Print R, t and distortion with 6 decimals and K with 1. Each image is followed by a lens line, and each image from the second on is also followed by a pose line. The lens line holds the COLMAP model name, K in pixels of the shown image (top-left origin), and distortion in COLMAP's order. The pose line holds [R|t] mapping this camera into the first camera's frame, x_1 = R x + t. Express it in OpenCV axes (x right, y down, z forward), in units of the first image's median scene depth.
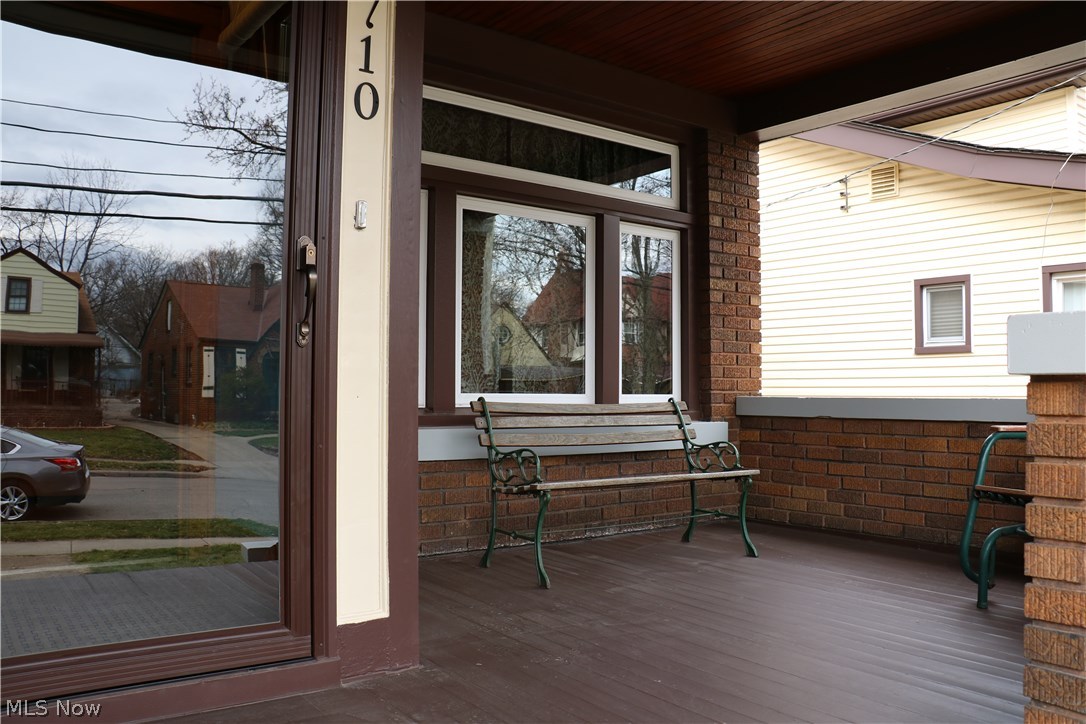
lens RADIAL K [[890.1, 0, 543.5], [0, 890.1, 360.3], [0, 0, 1]] dist [-0.125897, 0.056115]
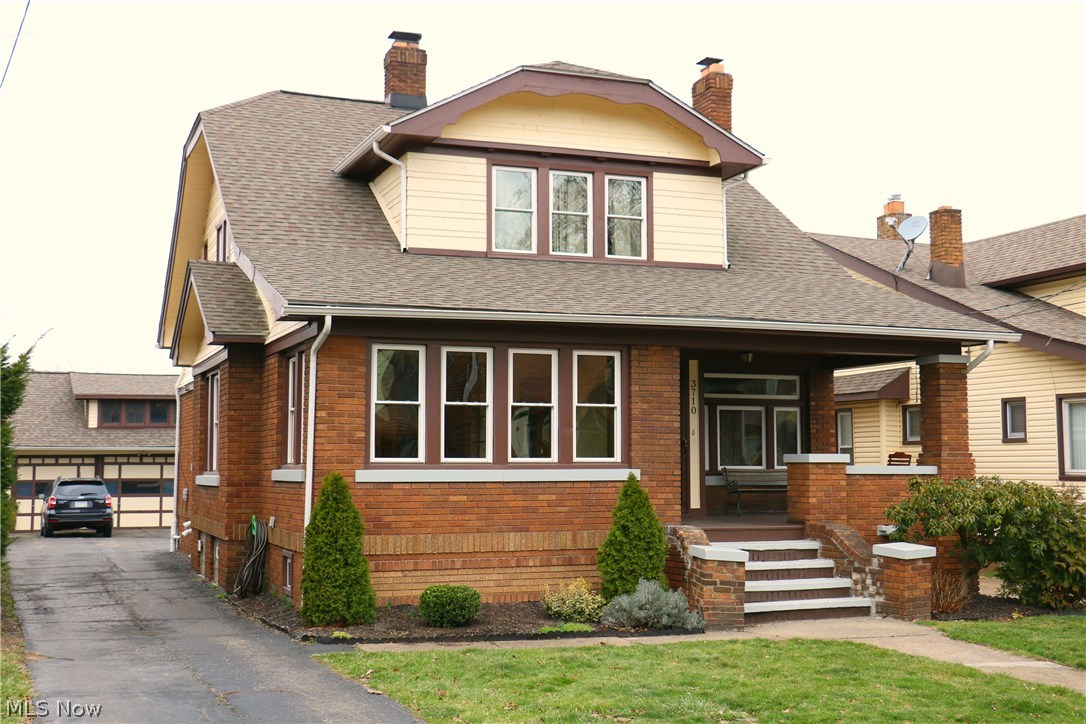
lens RADIAL K [[1320.7, 0, 546.7], [0, 1320.7, 360.2], [0, 0, 1]] dist [0.049716, 0.000000]
pose [[0.962822, -0.024528, -0.269022, 0.493414], [0.013218, 0.998954, -0.043771, -0.118285], [0.269814, 0.038588, 0.962139, -3.113496]]
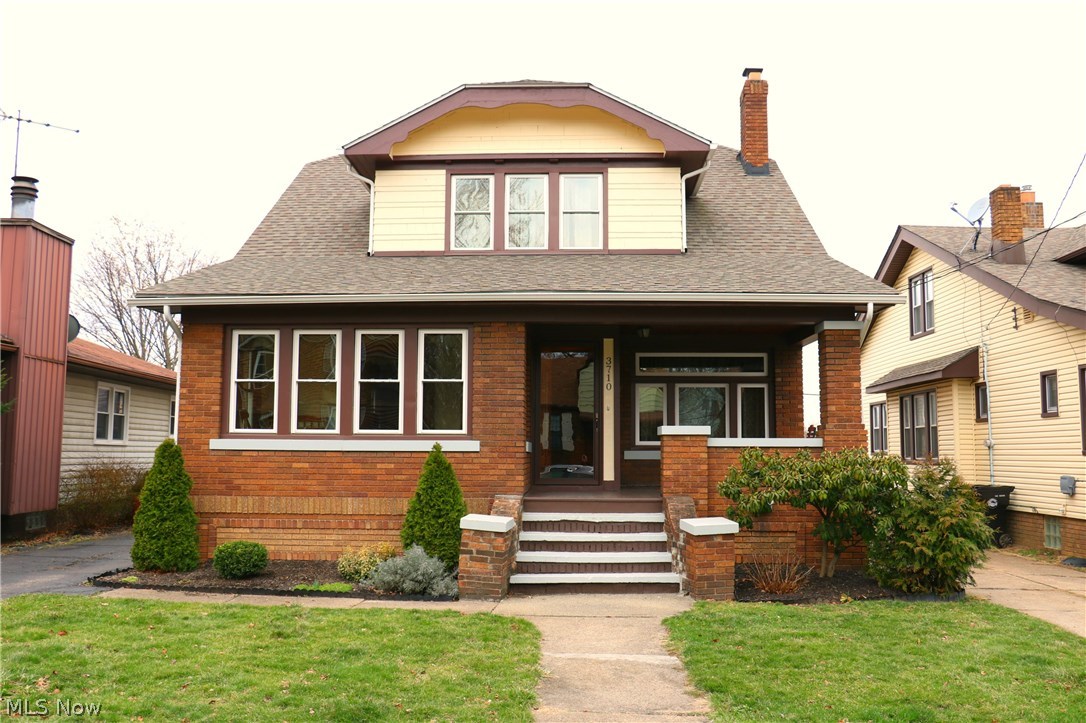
lens RADIAL K [[993.4, 0, 537.2], [0, 993.4, 356.0], [0, 0, 1]] dist [-0.088274, 0.000000]
pose [[0.778573, -0.058734, -0.624800, 1.512227], [0.021027, 0.997493, -0.067566, -0.034602], [0.627202, 0.039467, 0.777856, -1.864717]]
